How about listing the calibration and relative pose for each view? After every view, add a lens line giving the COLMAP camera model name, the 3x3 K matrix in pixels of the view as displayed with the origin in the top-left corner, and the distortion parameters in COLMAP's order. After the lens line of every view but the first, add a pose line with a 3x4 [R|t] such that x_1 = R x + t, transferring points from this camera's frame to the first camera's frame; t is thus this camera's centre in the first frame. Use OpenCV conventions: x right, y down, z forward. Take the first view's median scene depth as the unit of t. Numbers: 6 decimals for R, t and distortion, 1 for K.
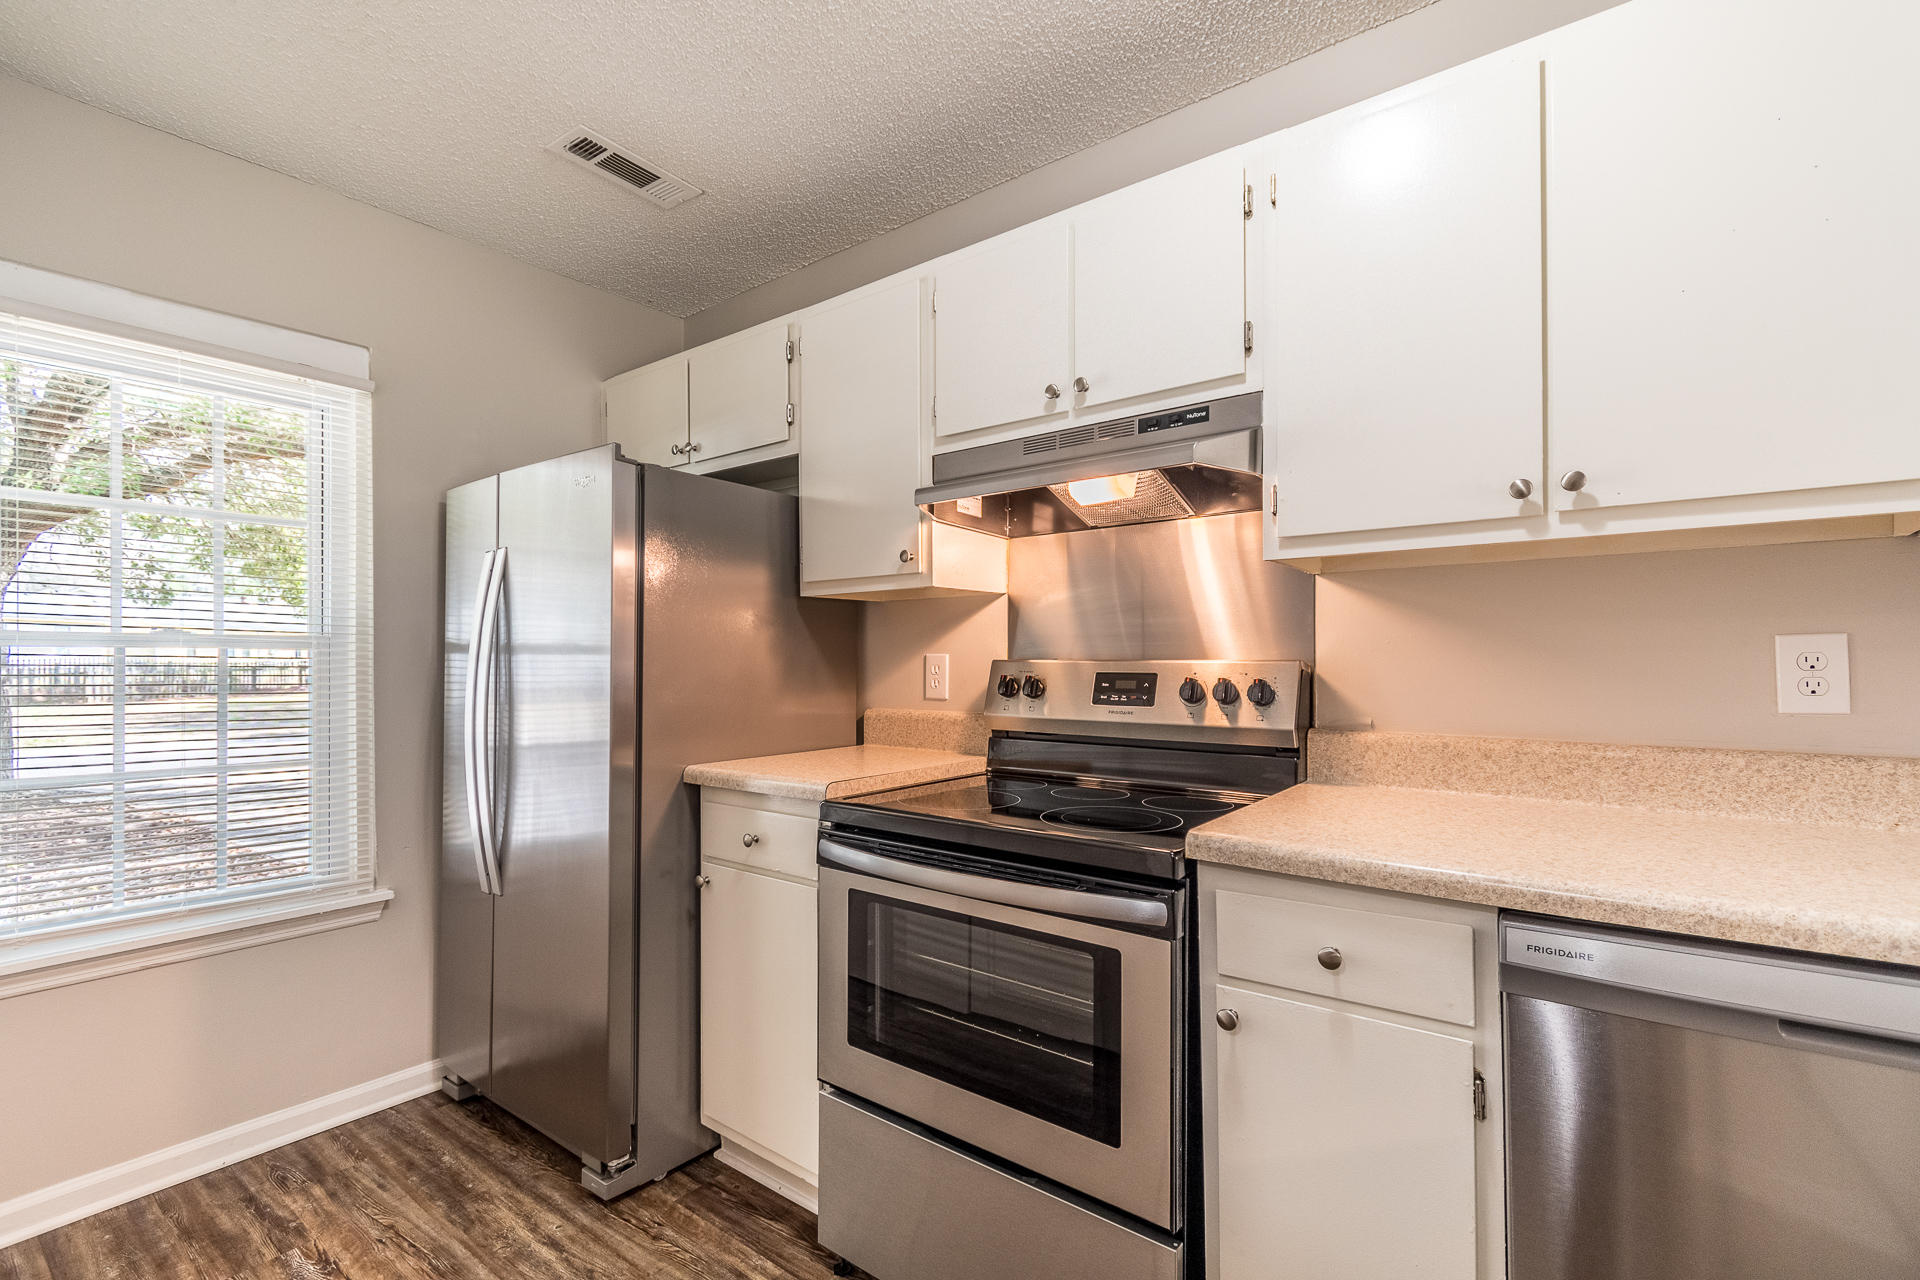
lens RADIAL K [[845.6, 0, 960.4], [0, 845.6, 662.0], [0, 0, 1]] dist [0.000723, 0.000026]
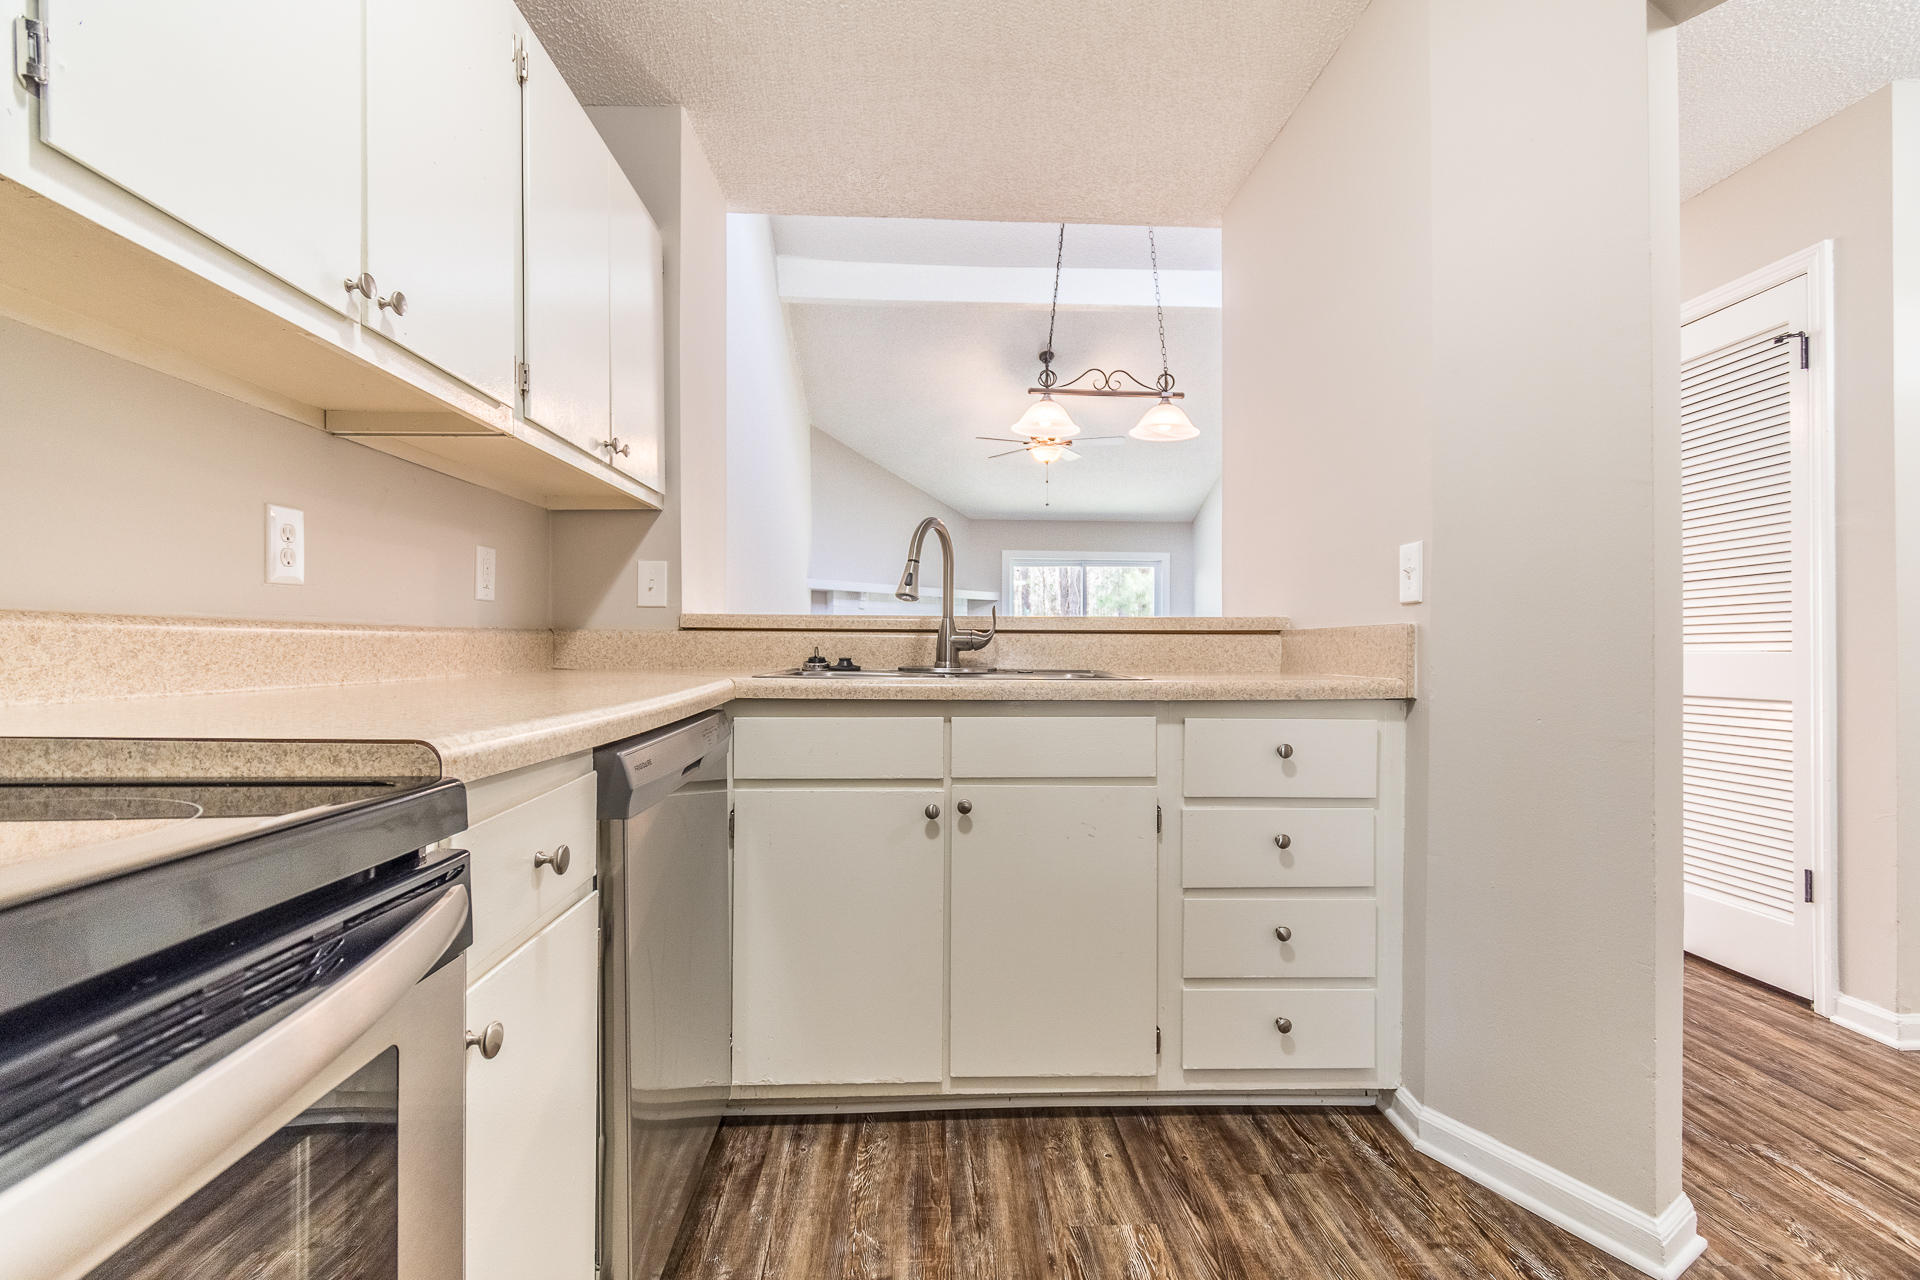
lens RADIAL K [[868.4, 0, 961.7], [0, 868.4, 644.3], [0, 0, 1]] dist [0.001599, -0.000311]
pose [[-0.649495, 0.001821, 0.760364, -0.261356], [-0.001357, 0.999993, -0.003554, 0.109831], [-0.760365, -0.003340, -0.649487, 0.847840]]
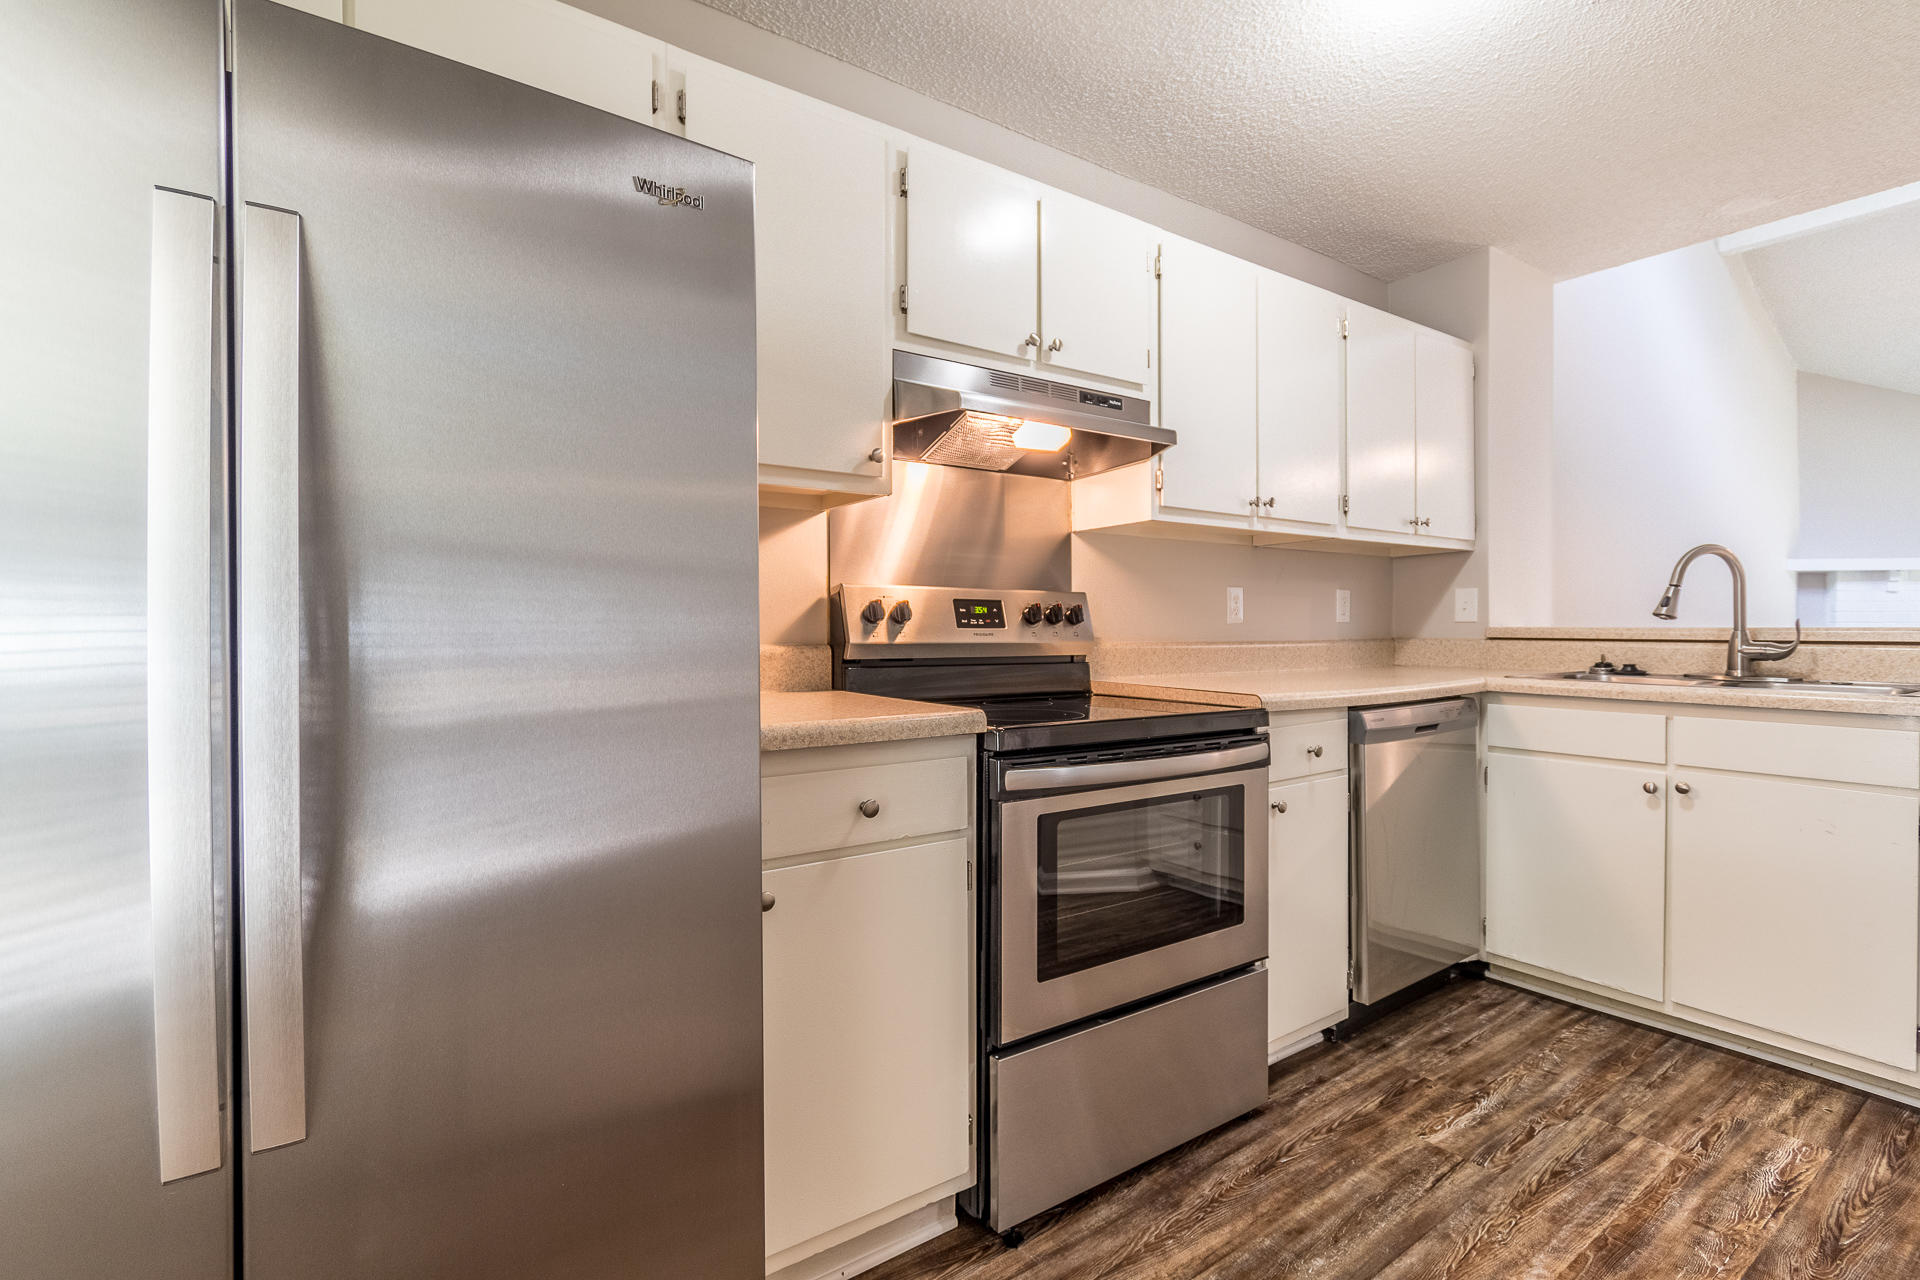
lens RADIAL K [[869.1, 0, 925.4], [0, 869.1, 637.5], [0, 0, 1]] dist [0.002067, -0.000498]
pose [[0.327534, -0.006285, 0.944818, -1.086927], [-0.000288, 0.999977, 0.006752, 0.065920], [-0.944839, -0.002484, 0.327525, 0.815145]]
